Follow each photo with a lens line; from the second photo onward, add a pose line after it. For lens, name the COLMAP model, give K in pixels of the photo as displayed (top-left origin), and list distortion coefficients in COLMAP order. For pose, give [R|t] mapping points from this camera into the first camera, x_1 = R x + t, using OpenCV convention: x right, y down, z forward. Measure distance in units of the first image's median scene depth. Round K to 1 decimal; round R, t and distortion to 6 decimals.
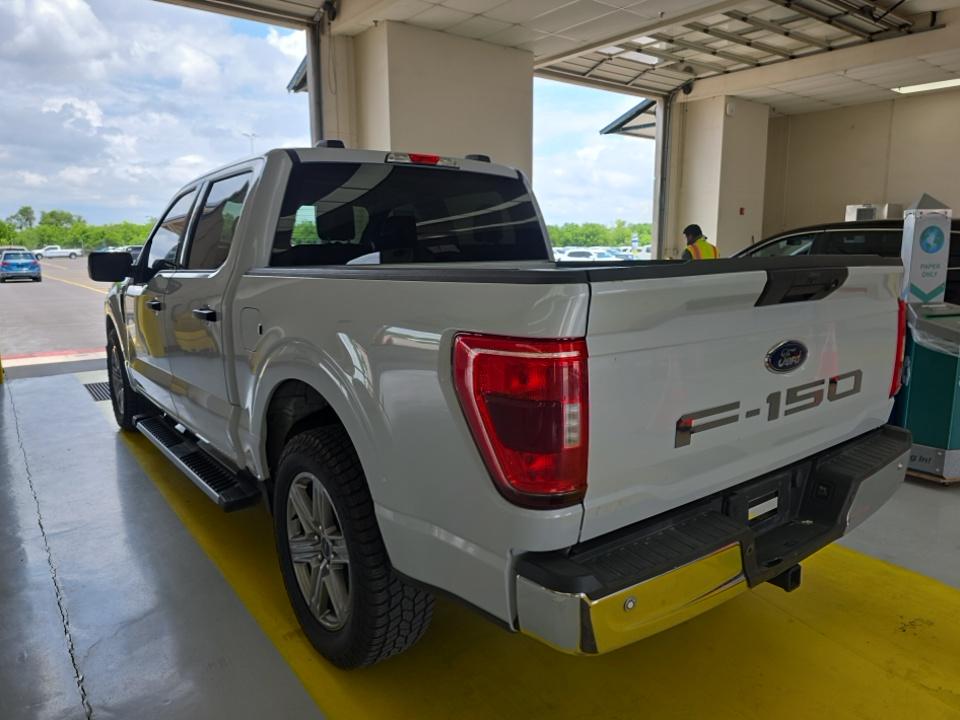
lens RADIAL K [[665.9, 0, 480.0], [0, 665.9, 360.0], [0, 0, 1]] dist [0.033912, -0.002392]
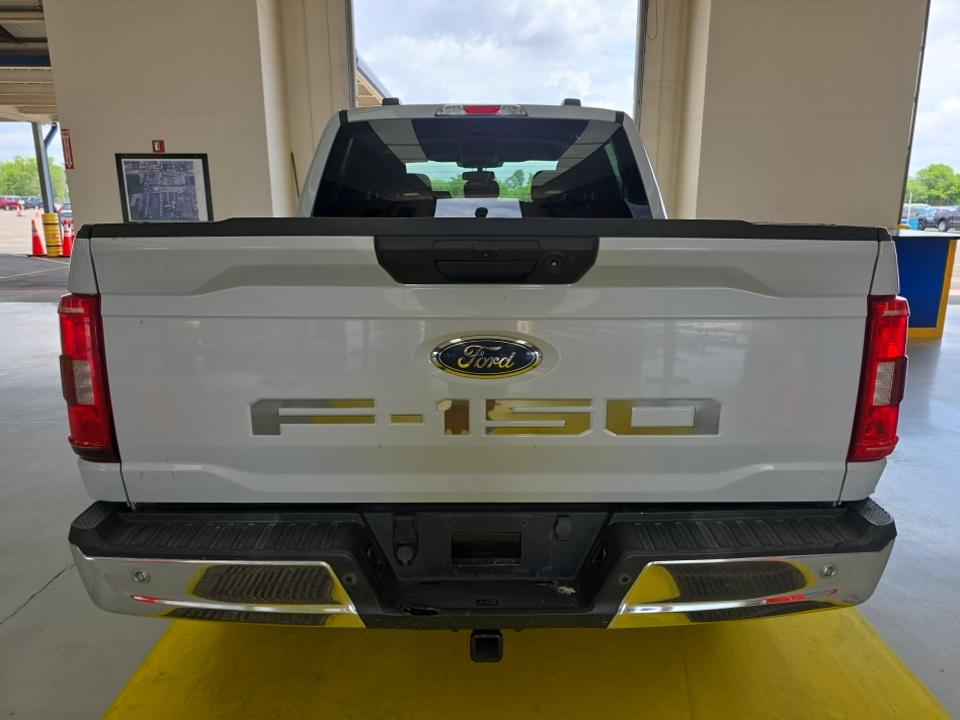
lens RADIAL K [[651.7, 0, 476.7], [0, 651.7, 349.2], [0, 0, 1]] dist [0.062944, -0.003129]
pose [[0.791495, 0.140348, -0.594843, 0.817976], [-0.109329, 0.990091, 0.088131, -0.069657], [0.601317, -0.004721, 0.798996, 0.386180]]
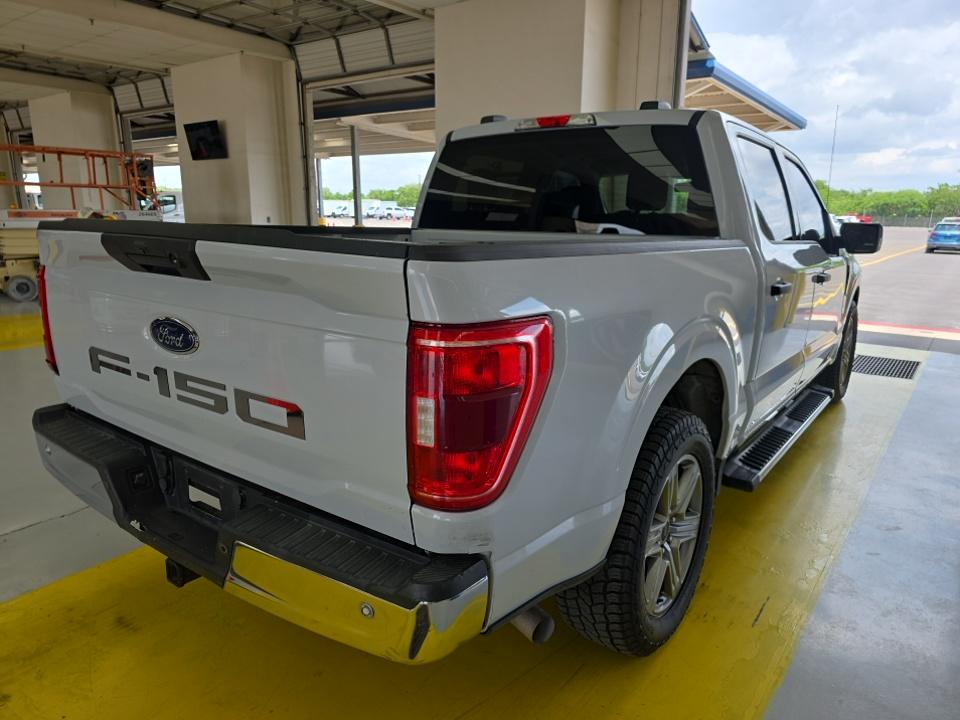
lens RADIAL K [[636.7, 0, 480.0], [0, 636.7, 360.0], [0, 0, 1]] dist [0.023605, -0.002130]
pose [[0.276985, 0.226468, -0.933805, 1.286459], [-0.179206, 0.966952, 0.181351, -0.187958], [0.944015, 0.117112, 0.308416, 1.049563]]
